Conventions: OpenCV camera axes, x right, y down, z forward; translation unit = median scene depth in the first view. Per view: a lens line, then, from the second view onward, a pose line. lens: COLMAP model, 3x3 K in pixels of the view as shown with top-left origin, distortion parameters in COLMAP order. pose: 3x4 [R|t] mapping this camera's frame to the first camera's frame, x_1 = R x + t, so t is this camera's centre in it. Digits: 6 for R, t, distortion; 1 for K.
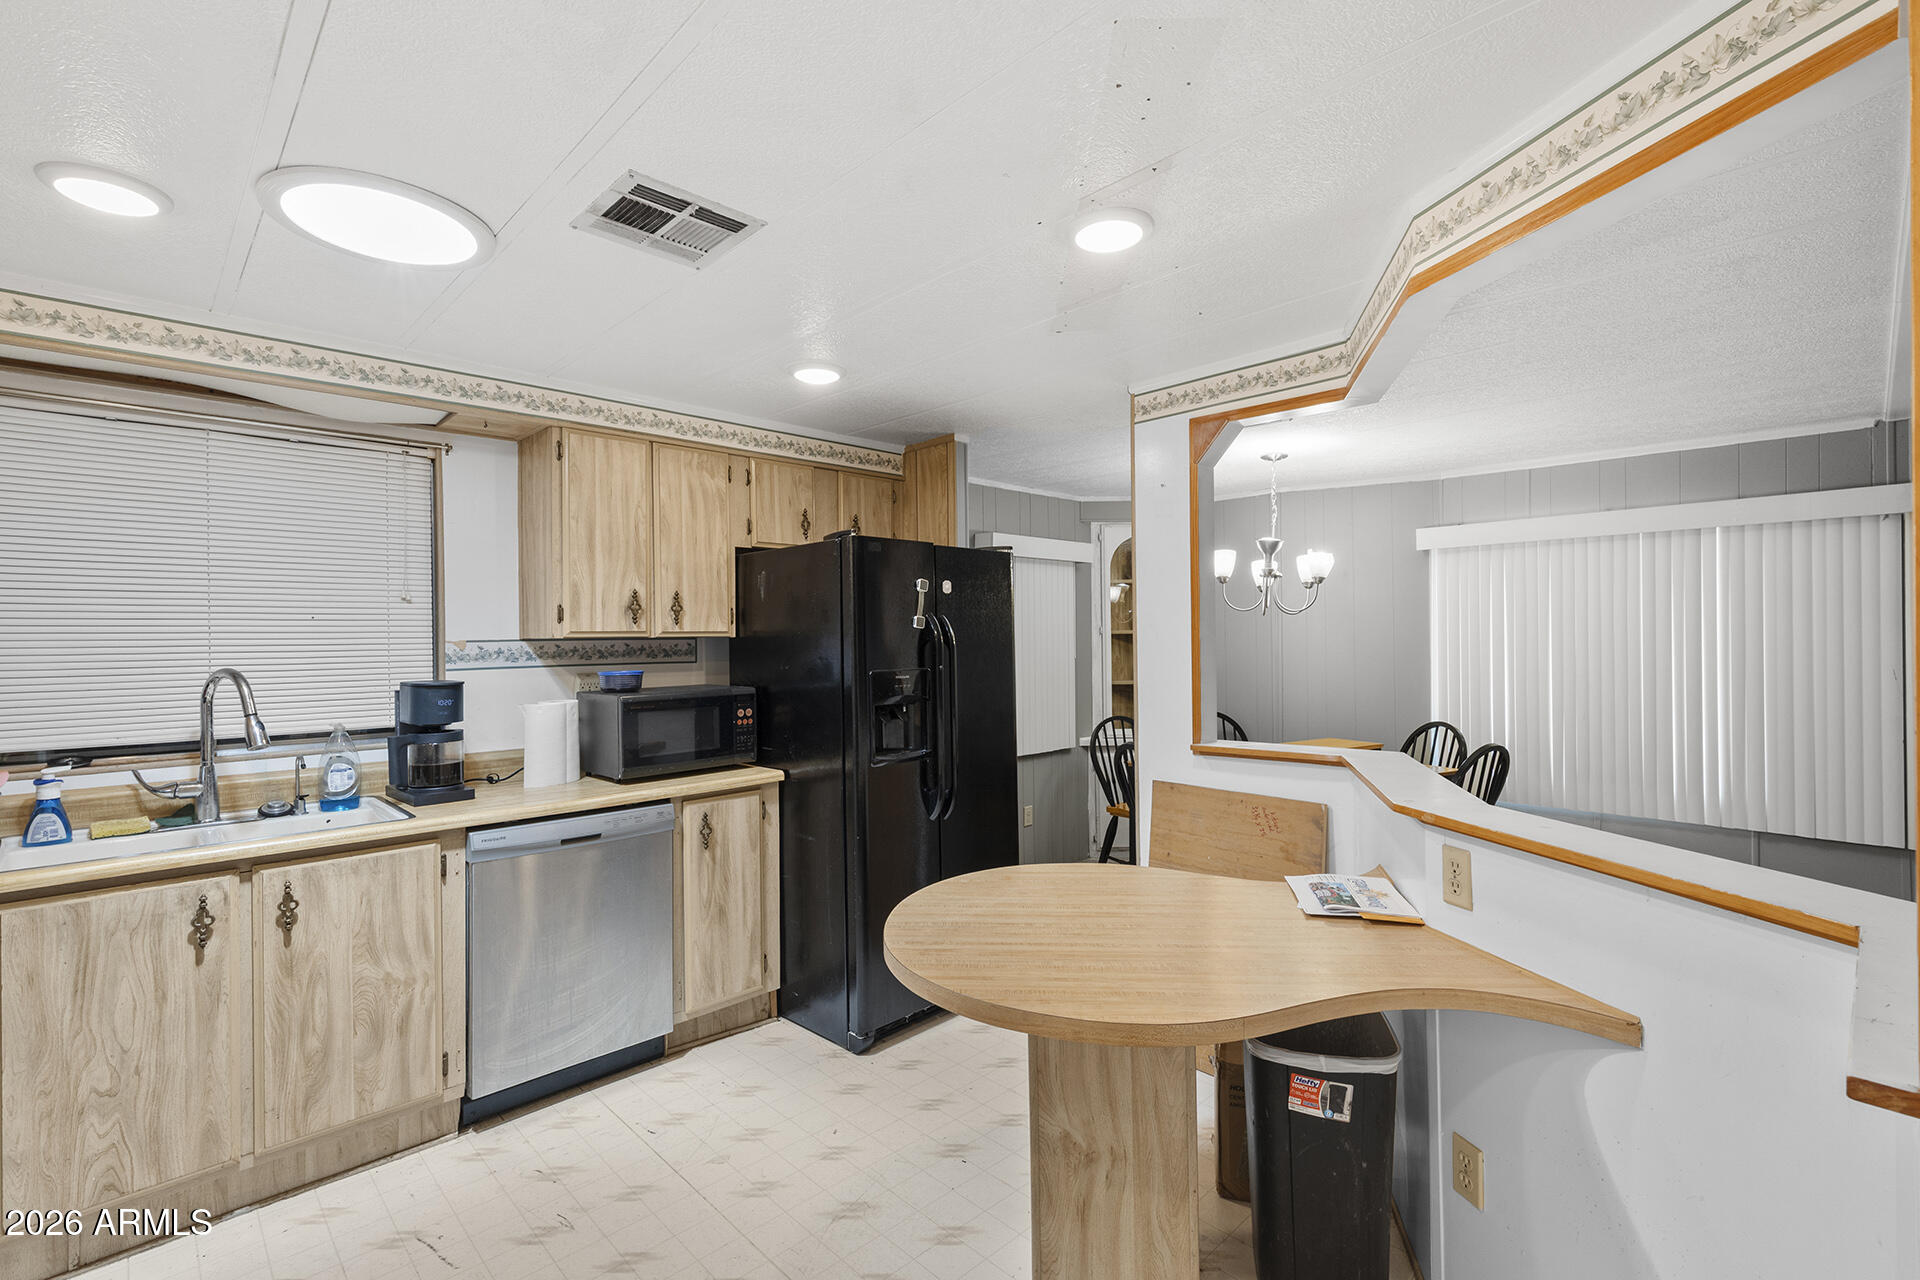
lens RADIAL K [[877.1, 0, 960.9], [0, 877.1, 630.0], [0, 0, 1]] dist [0.003587, -0.000378]
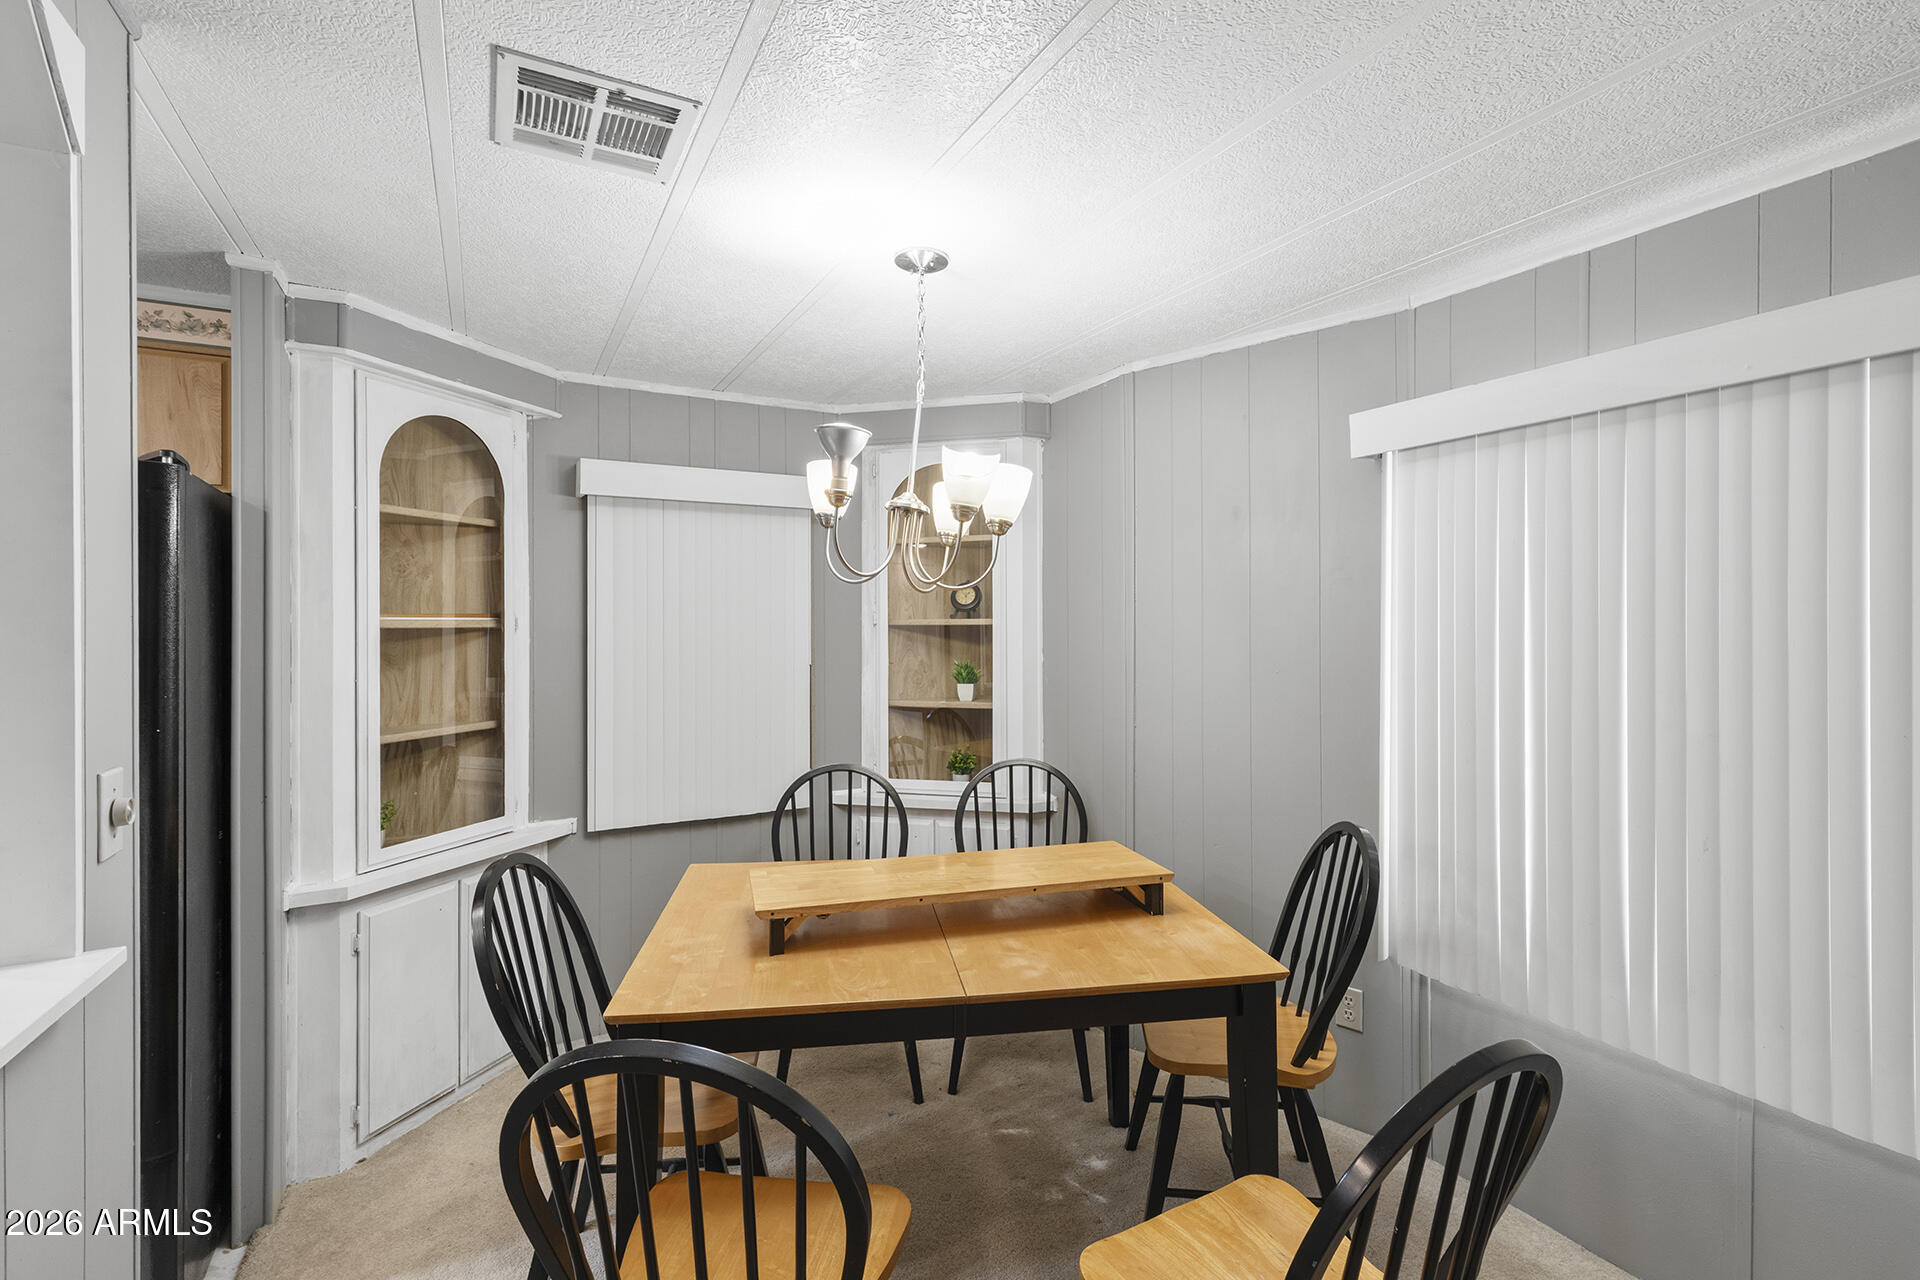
lens RADIAL K [[877.1, 0, 958.7], [0, 877.1, 637.2], [0, 0, 1]] dist [0.003587, -0.000378]
pose [[0.961463, 0.010357, -0.274739, 0.426461], [-0.001388, 0.999460, 0.032823, -0.007741], [0.274931, -0.031176, 0.960959, 0.456491]]
